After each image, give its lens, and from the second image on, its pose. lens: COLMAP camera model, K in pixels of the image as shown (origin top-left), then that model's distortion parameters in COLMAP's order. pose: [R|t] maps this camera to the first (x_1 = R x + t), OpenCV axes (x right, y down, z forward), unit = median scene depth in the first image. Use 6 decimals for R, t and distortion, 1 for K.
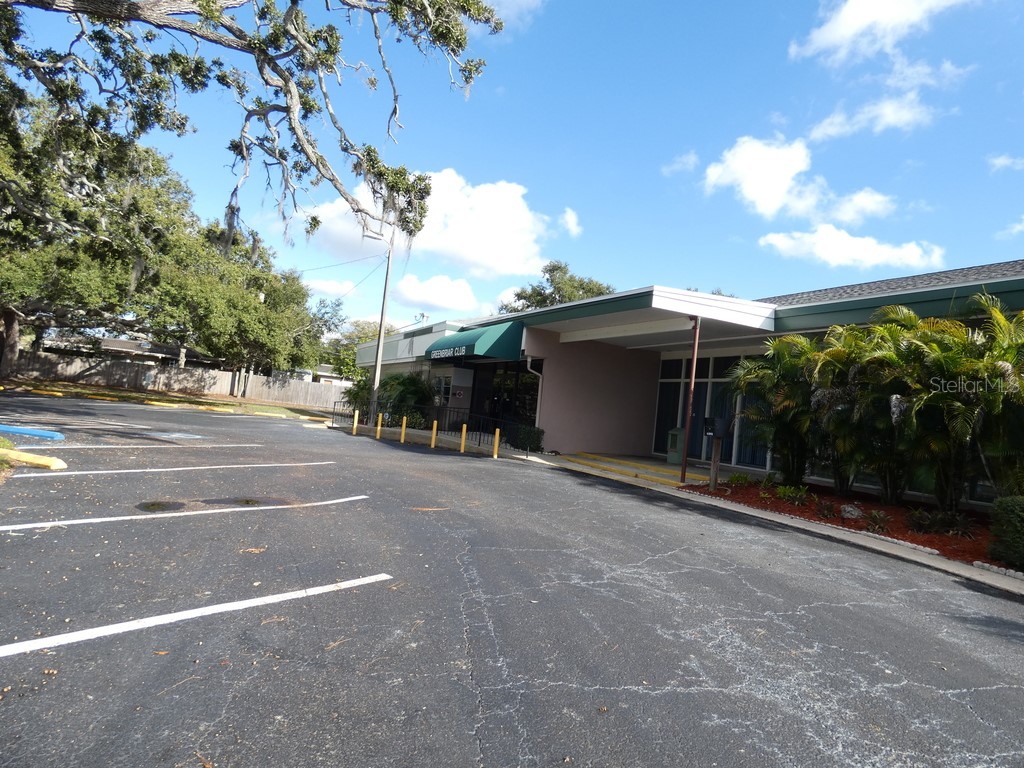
lens RADIAL K [[614.5, 0, 514.8], [0, 614.5, 376.7], [0, 0, 1]] dist [-0.005733, -0.001064]
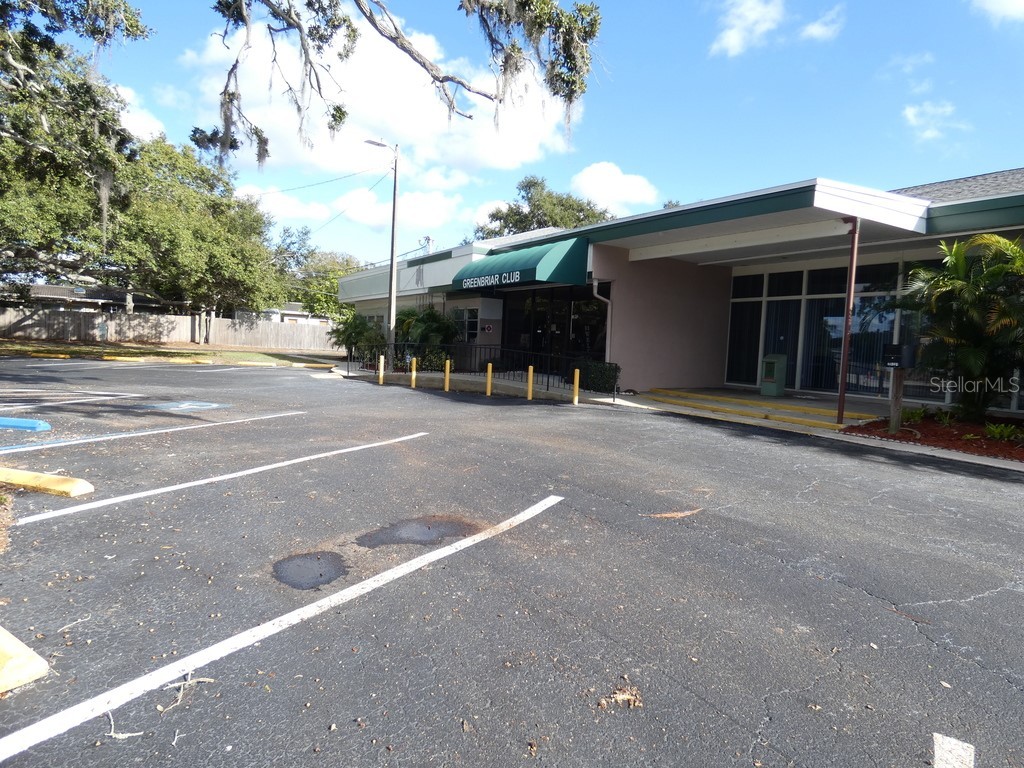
lens RADIAL K [[610.8, 0, 510.6], [0, 610.8, 375.6], [0, 0, 1]] dist [-0.005757, -0.001183]
pose [[0.994889, -0.061727, 0.079912, -0.139209], [0.051811, 0.991334, 0.120715, -0.008250], [-0.086671, -0.115957, 0.989466, 0.143042]]
